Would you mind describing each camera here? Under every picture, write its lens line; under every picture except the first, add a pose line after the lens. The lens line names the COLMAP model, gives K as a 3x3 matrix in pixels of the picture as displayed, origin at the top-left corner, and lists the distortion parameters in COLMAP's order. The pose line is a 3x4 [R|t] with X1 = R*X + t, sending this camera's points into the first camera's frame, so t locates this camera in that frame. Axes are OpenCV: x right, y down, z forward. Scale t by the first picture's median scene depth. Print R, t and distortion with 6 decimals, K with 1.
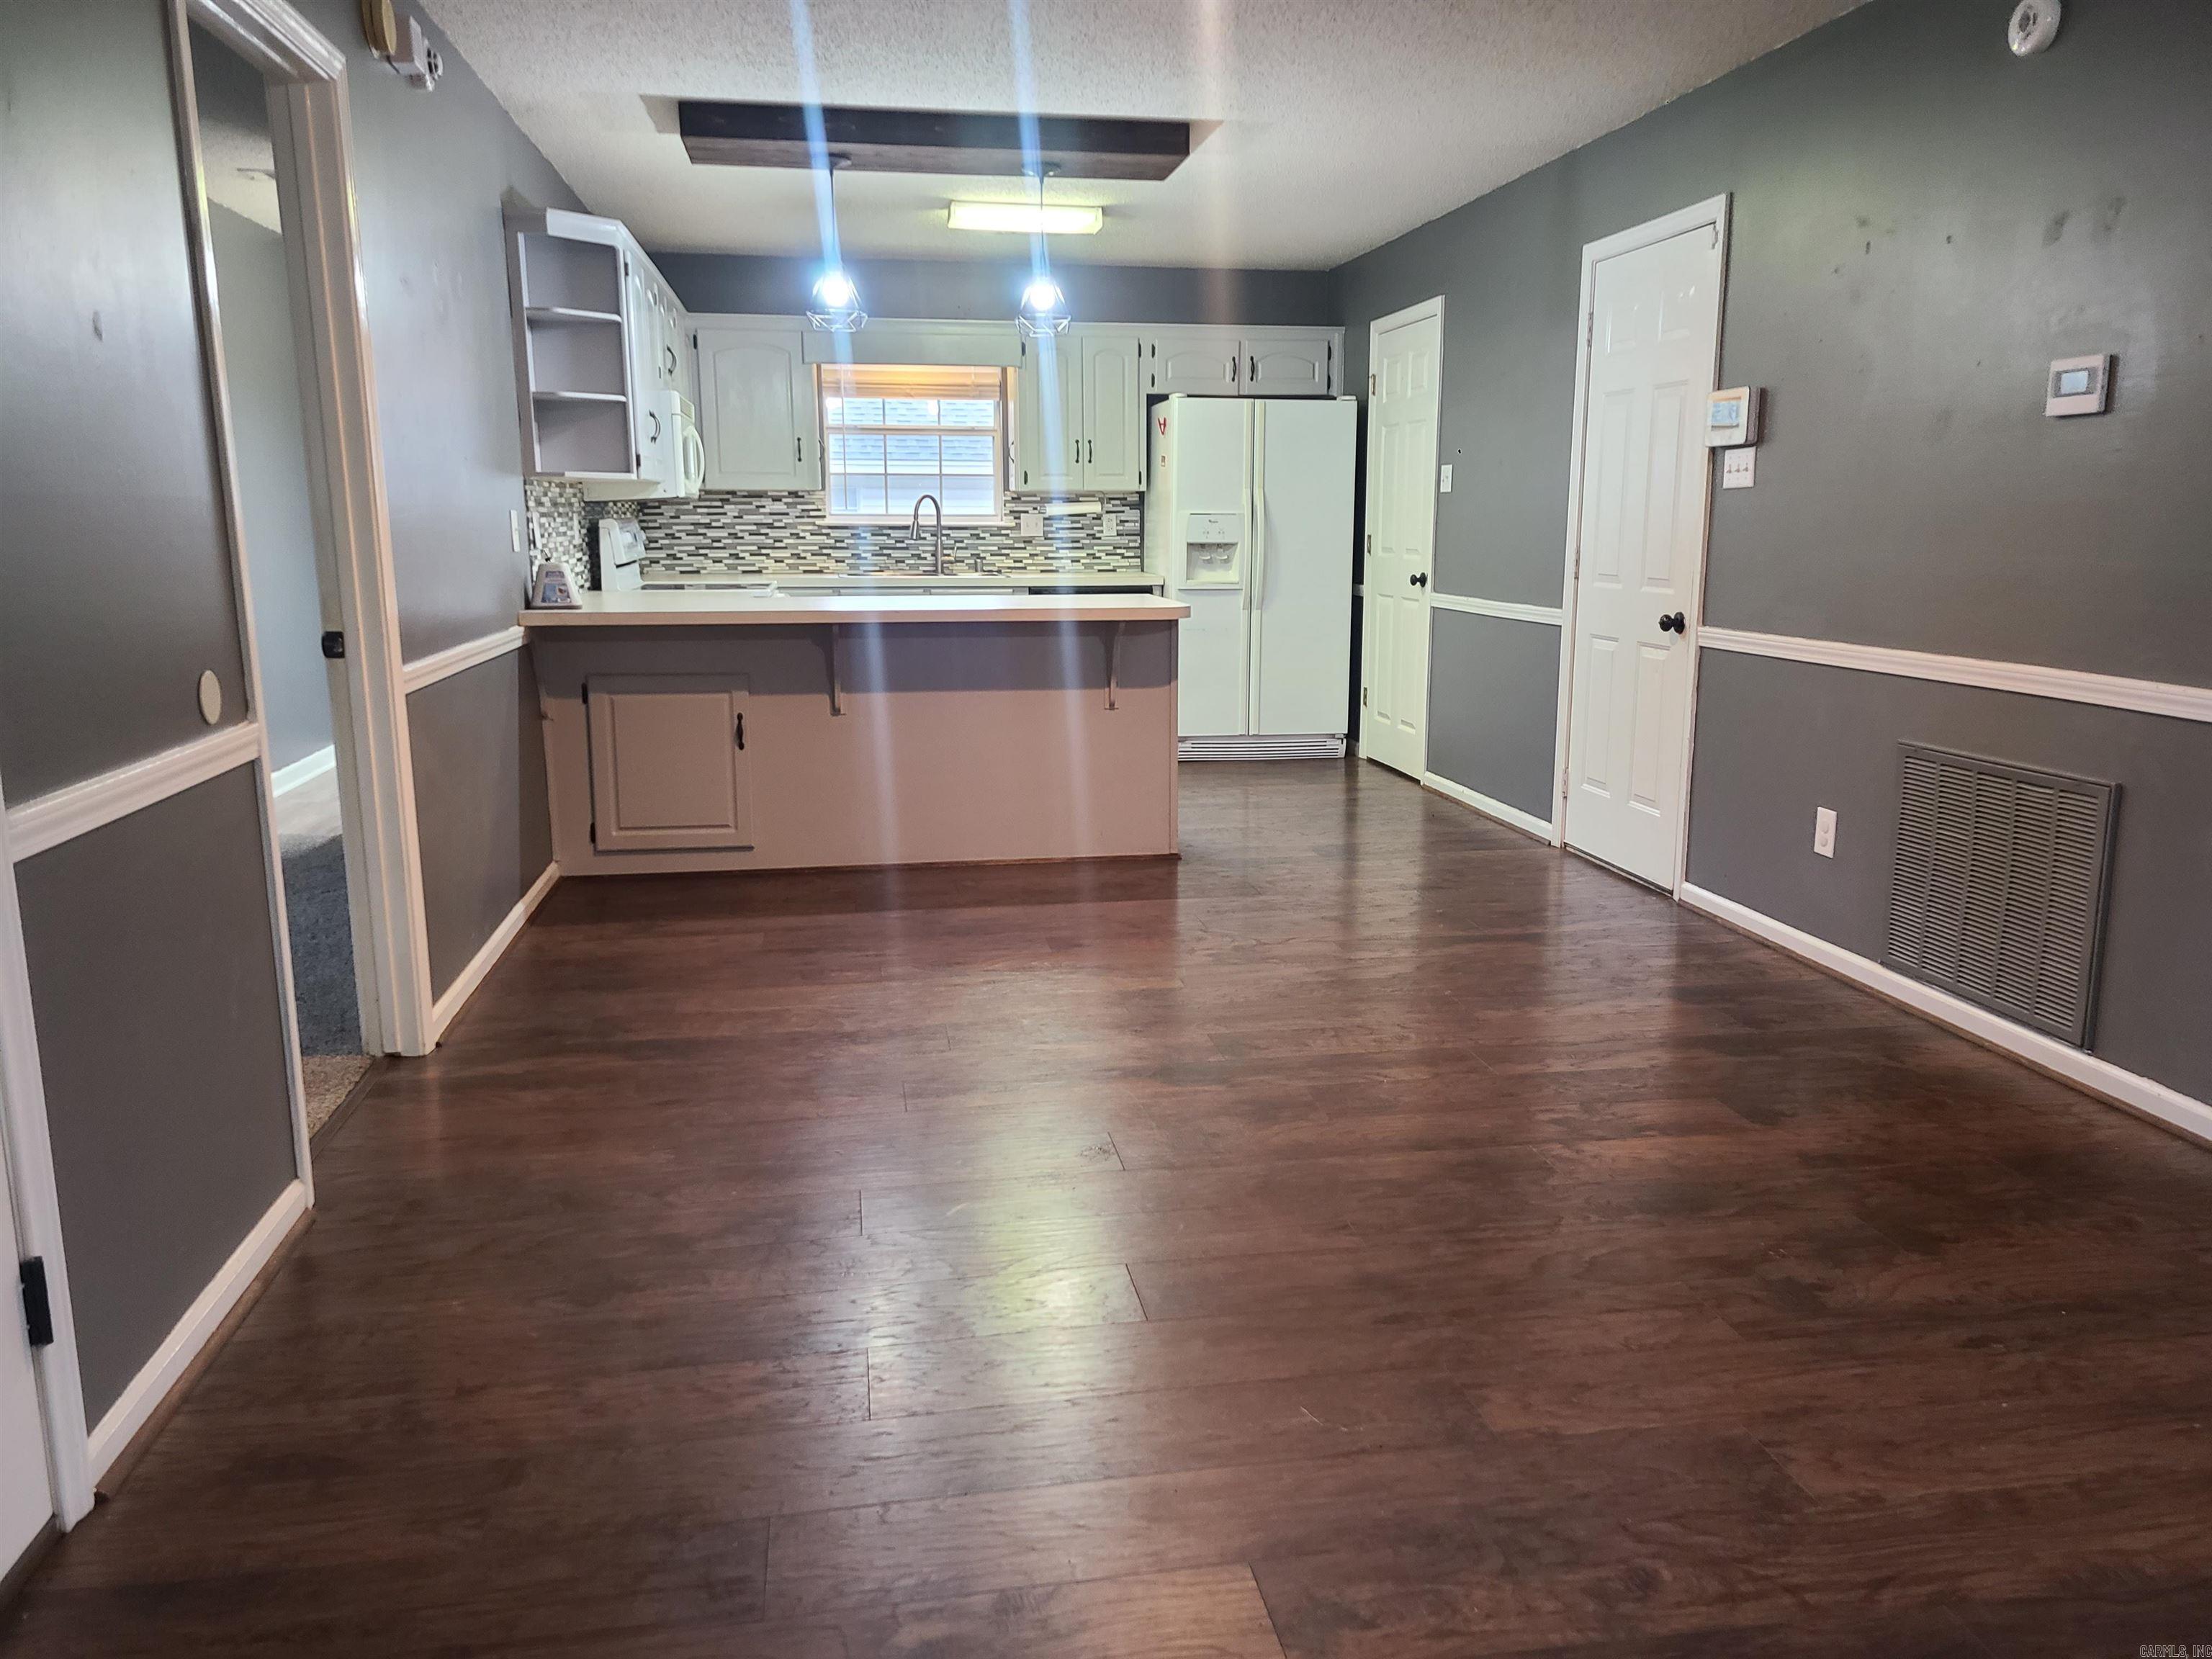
lens RADIAL K [[1658.8, 0, 1124.5], [0, 1658.8, 817.9], [0, 0, 1]] dist [0.067100, -0.040068]
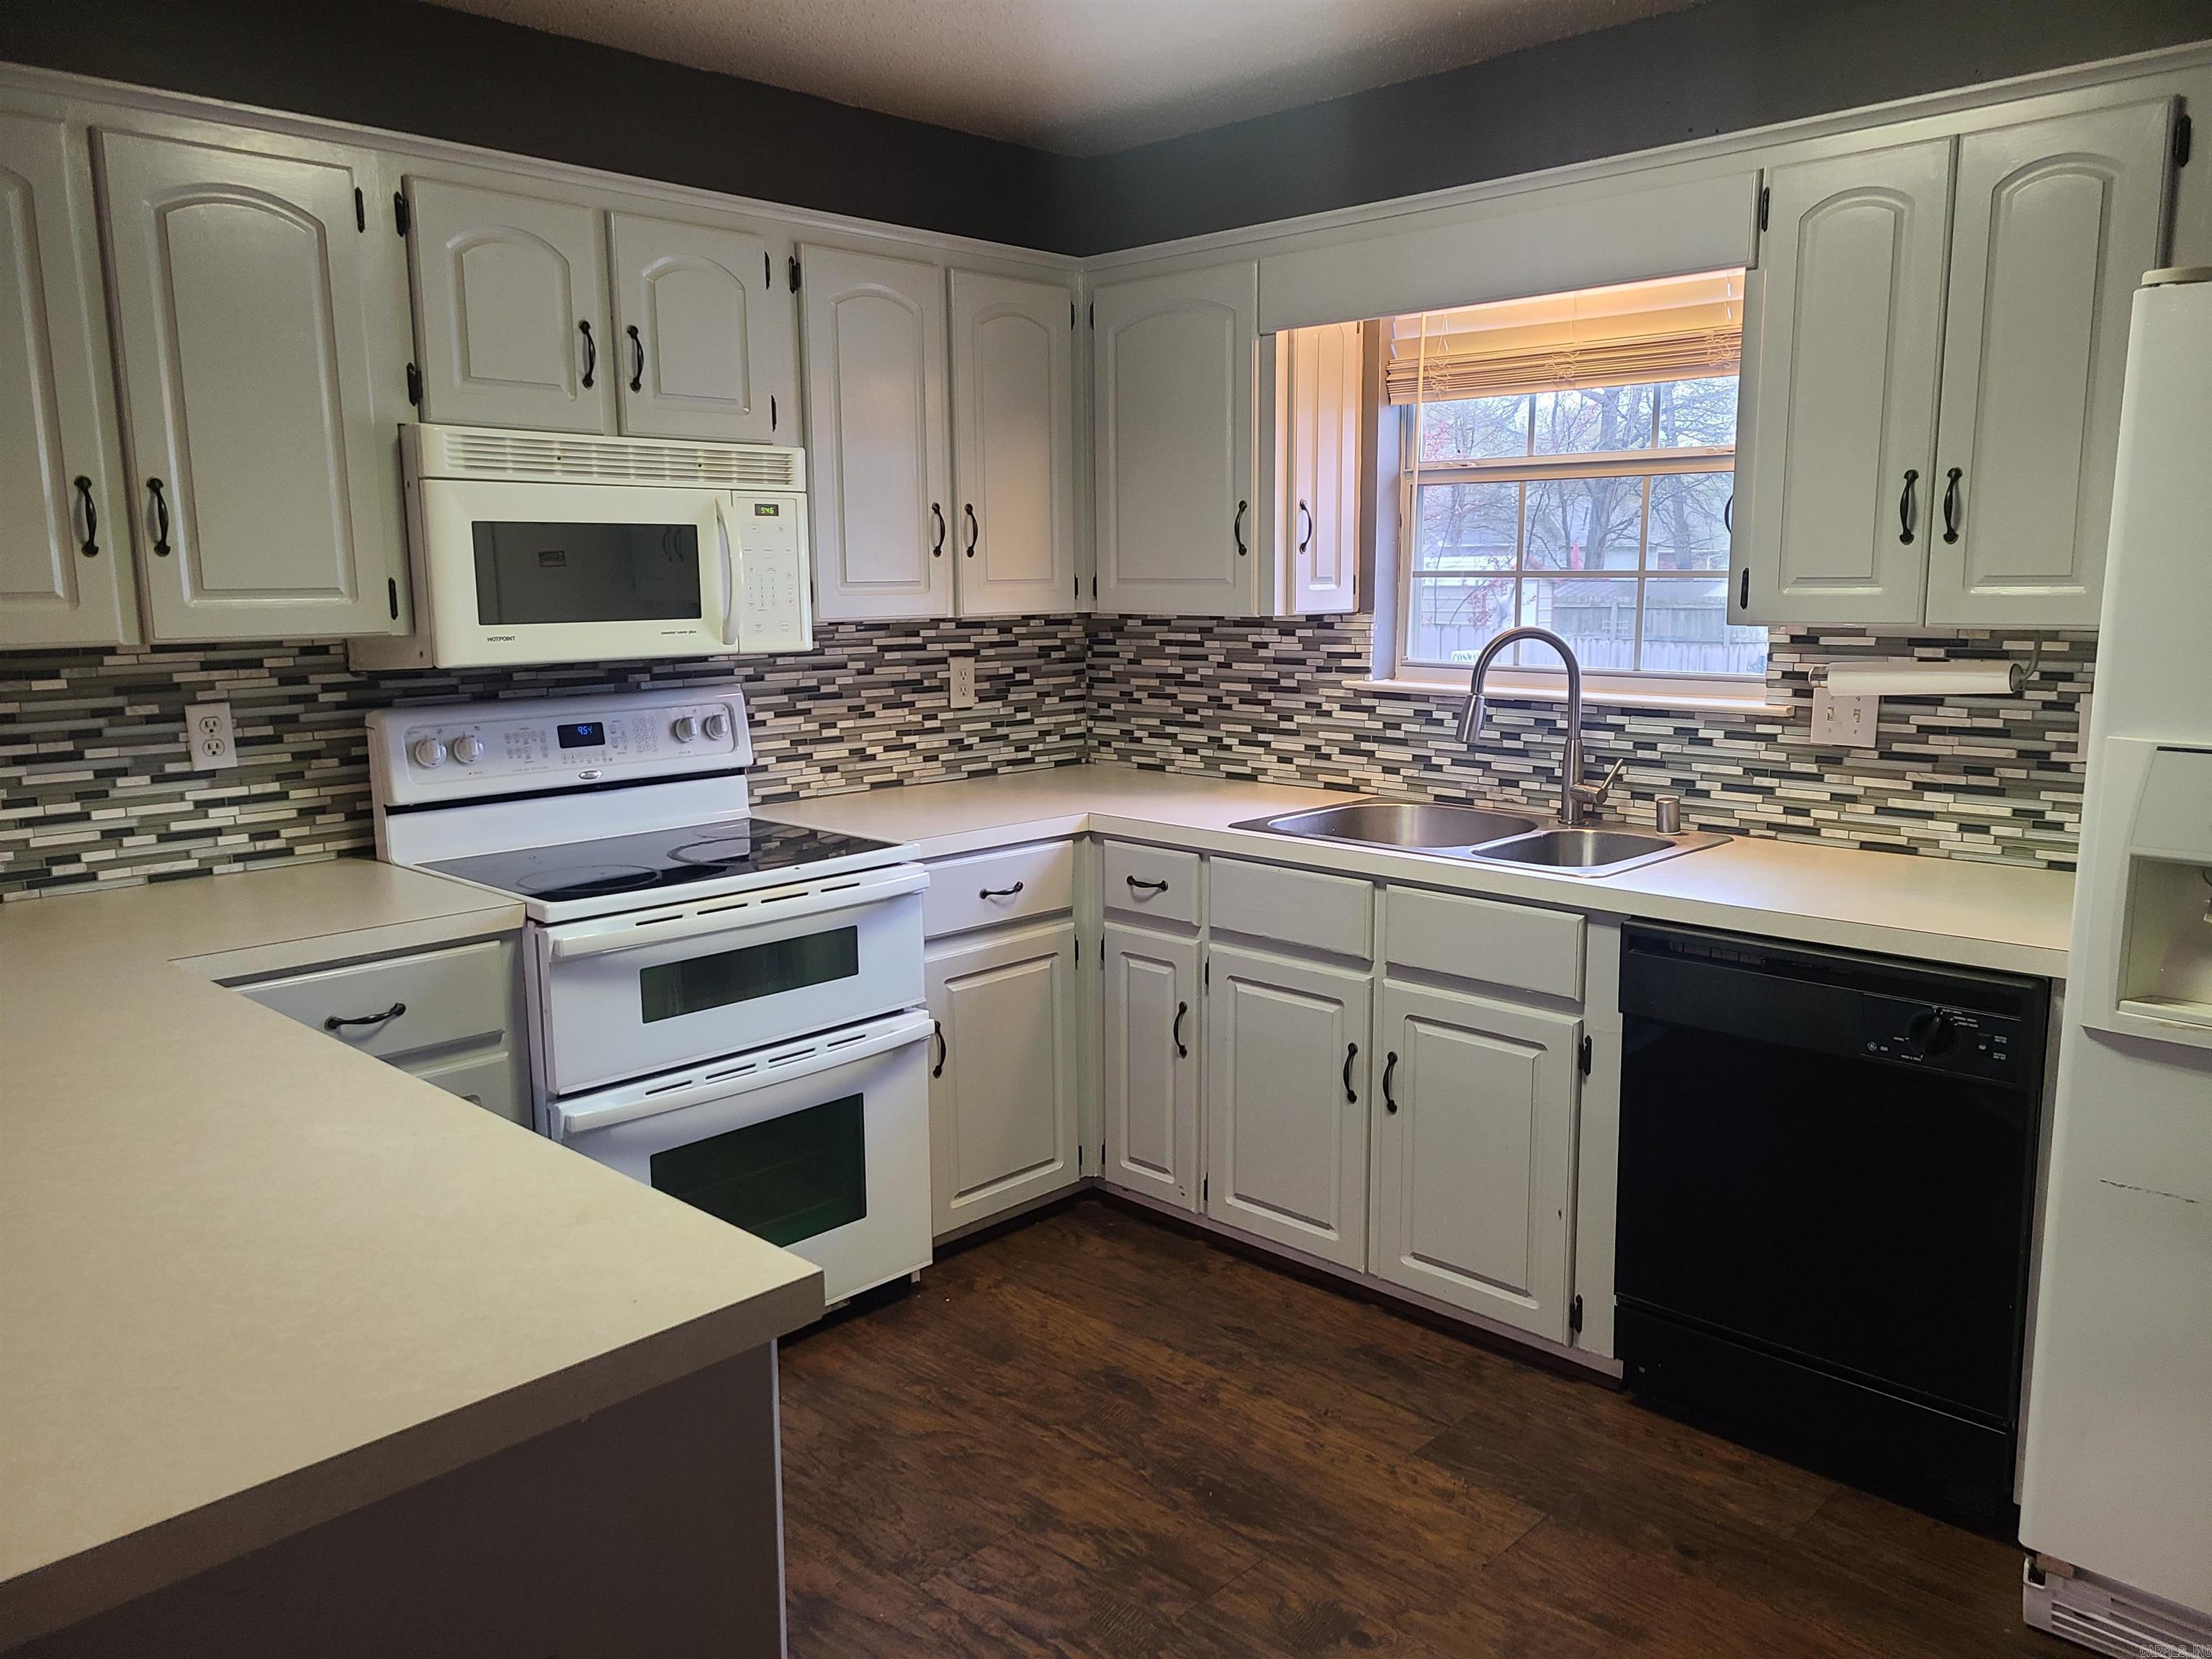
lens RADIAL K [[1658.8, 0, 1126.0], [0, 1658.8, 825.0], [0, 0, 1]] dist [0.067100, -0.040068]
pose [[0.583803, 0.124617, -0.802275, 0.189381], [-0.139047, 0.988897, 0.052422, -0.199139], [0.799900, 0.080950, 0.594649, 0.885161]]
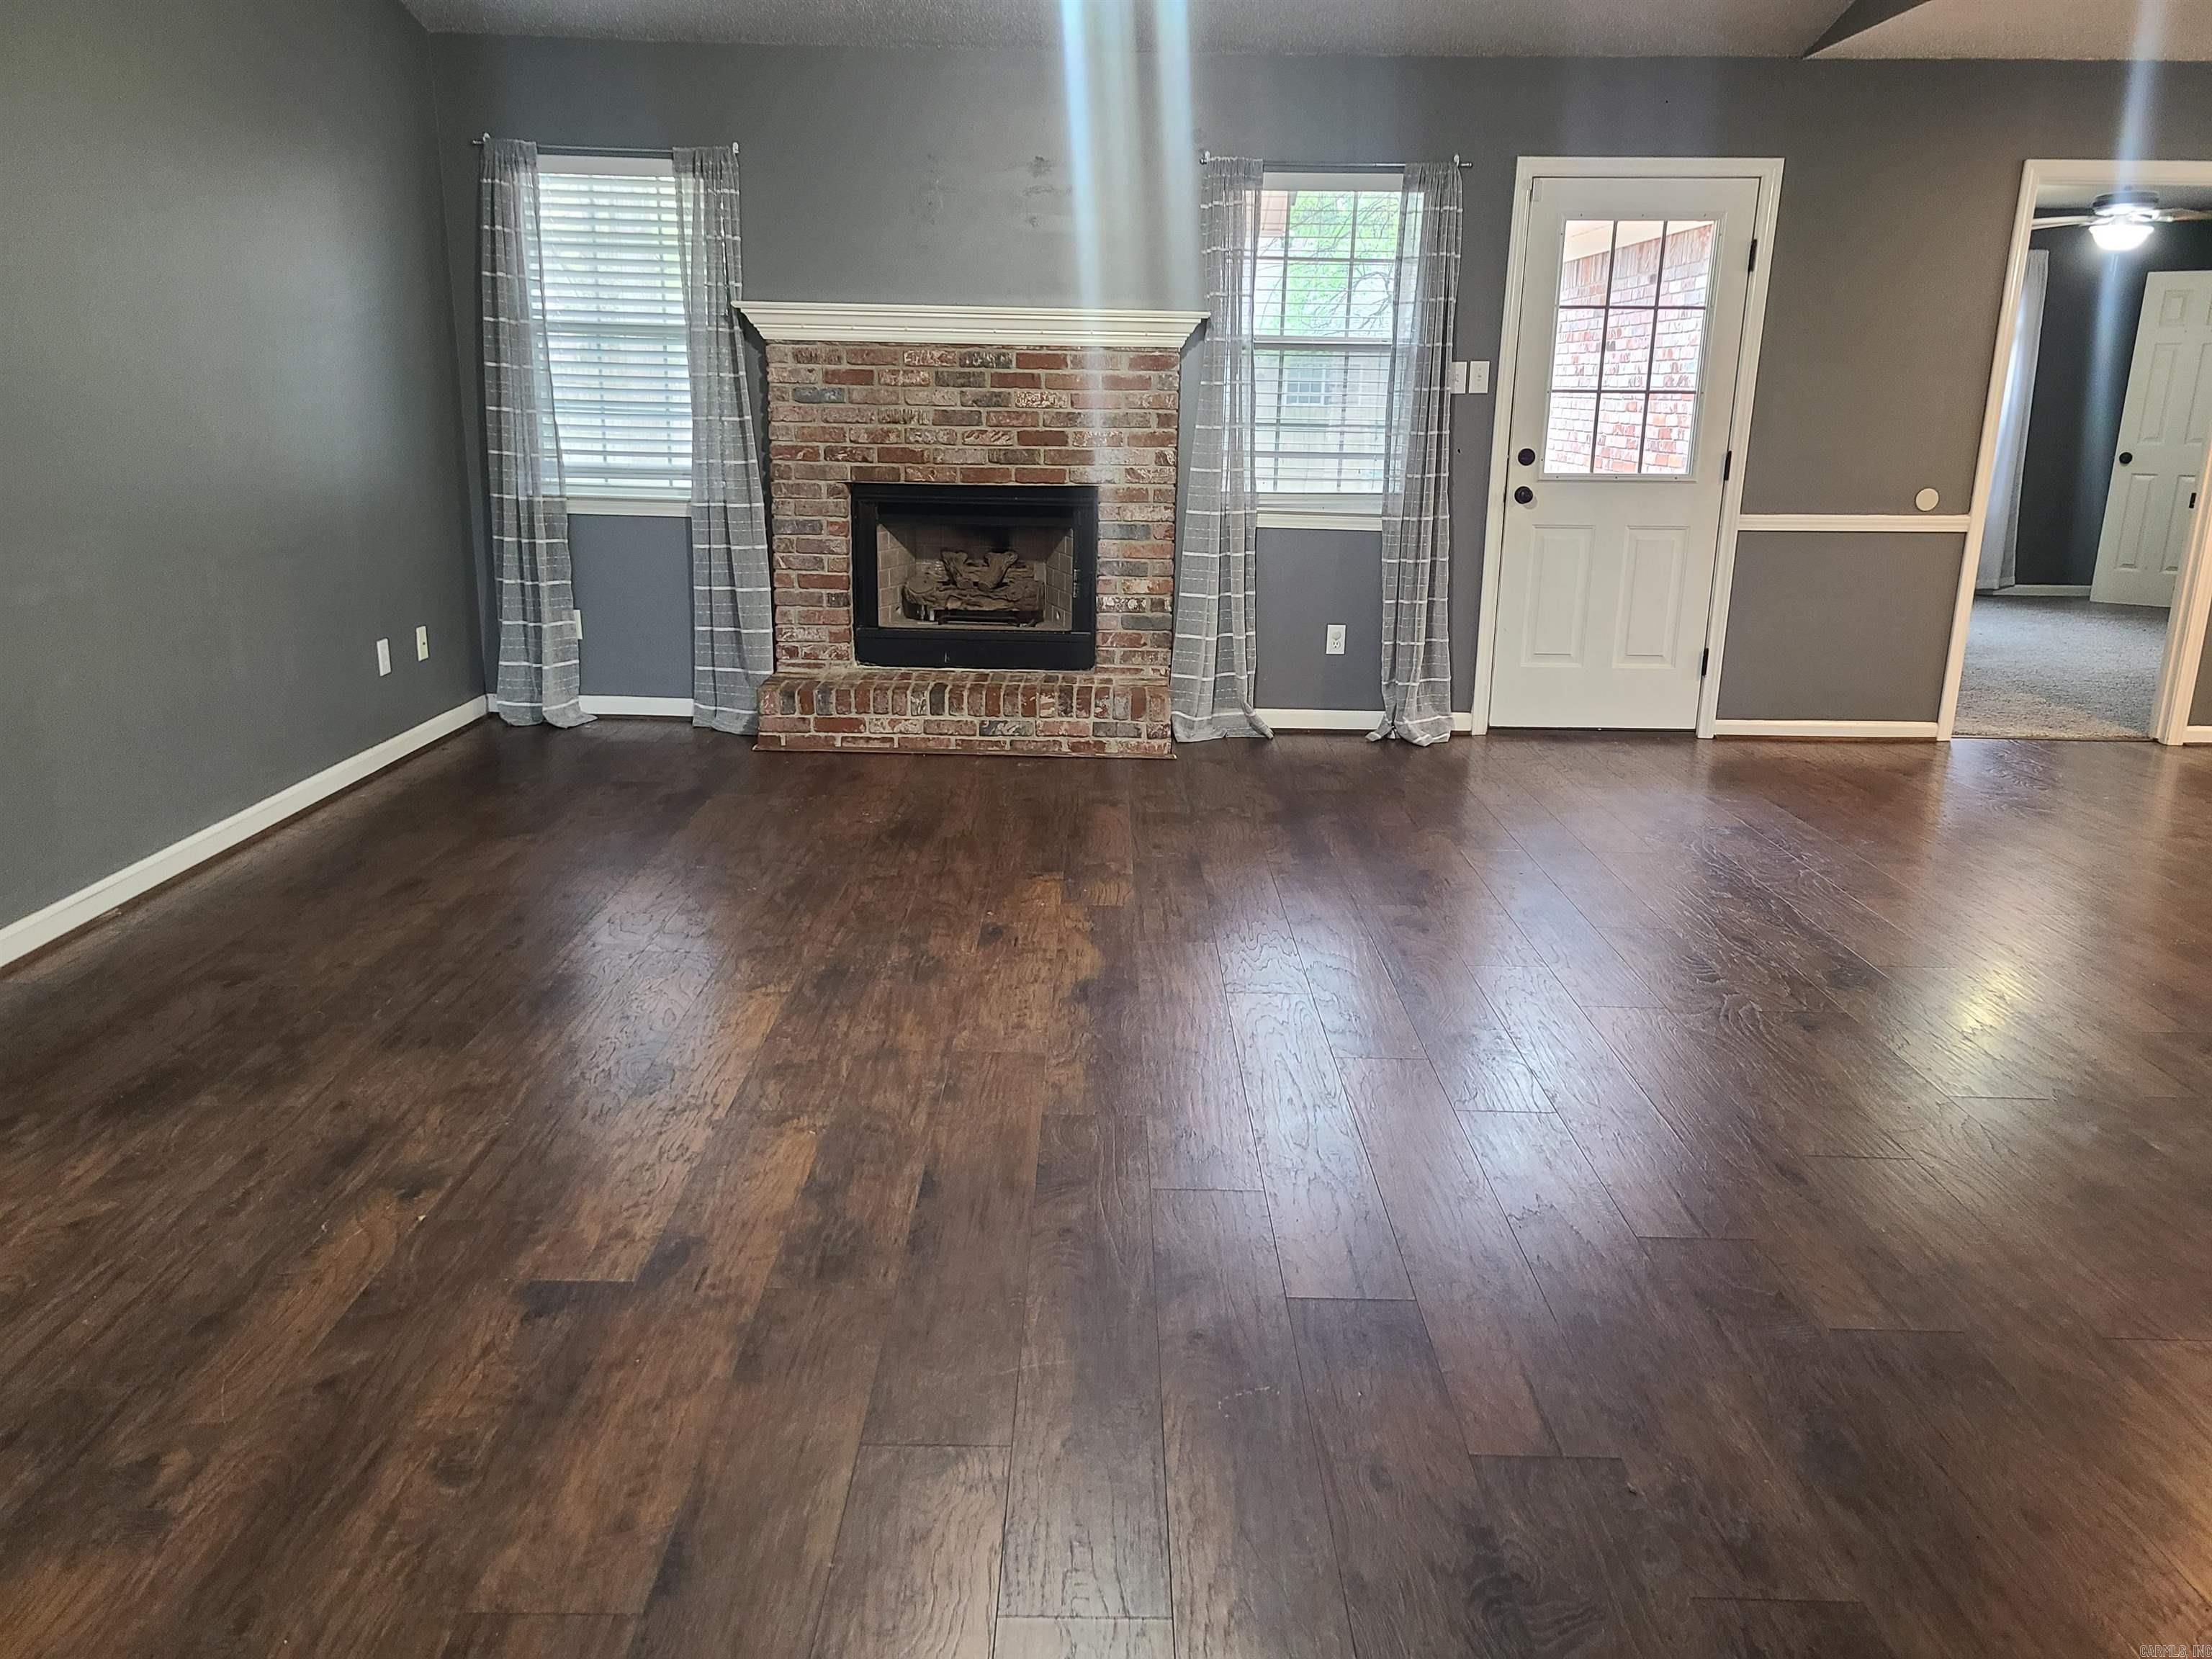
lens RADIAL K [[1658.8, 0, 1089.2], [0, 1658.8, 828.8], [0, 0, 1]] dist [0.067100, -0.040068]
pose [[-0.183098, 0.252879, -0.950014, 0.852534], [-0.196283, 0.937491, 0.287375, -0.035427], [0.963301, 0.239089, -0.122017, 0.098173]]
